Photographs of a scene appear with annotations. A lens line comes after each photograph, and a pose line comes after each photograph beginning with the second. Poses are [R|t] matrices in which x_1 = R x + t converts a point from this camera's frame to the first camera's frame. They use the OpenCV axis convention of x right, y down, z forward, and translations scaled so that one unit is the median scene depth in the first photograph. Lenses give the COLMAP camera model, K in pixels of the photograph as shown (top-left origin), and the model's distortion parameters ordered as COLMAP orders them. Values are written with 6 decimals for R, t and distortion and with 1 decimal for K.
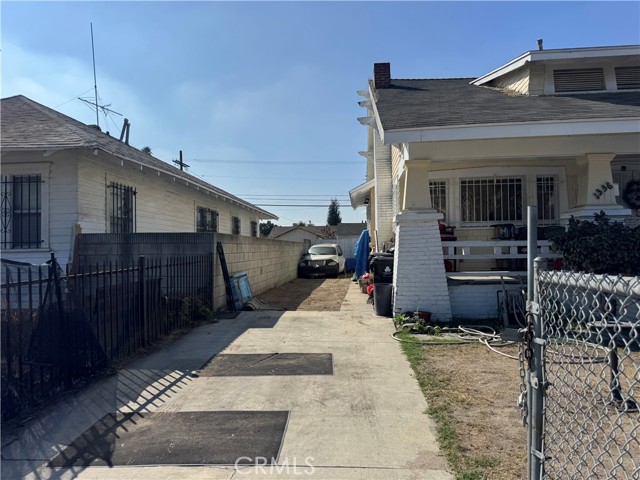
lens RADIAL K [[448.6, 0, 320.6], [0, 448.6, 239.2], [0, 0, 1]] dist [0.037436, -0.035563]
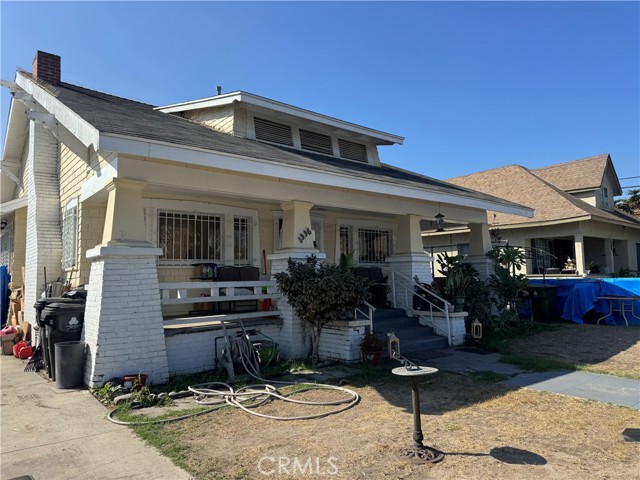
lens RADIAL K [[448.6, 0, 323.5], [0, 448.6, 240.4], [0, 0, 1]] dist [0.037436, -0.035563]
pose [[0.706848, 0.064623, 0.704407, -0.087093], [-0.006988, 0.996408, -0.084399, -0.004110], [-0.707331, 0.054735, 0.704760, 0.180030]]
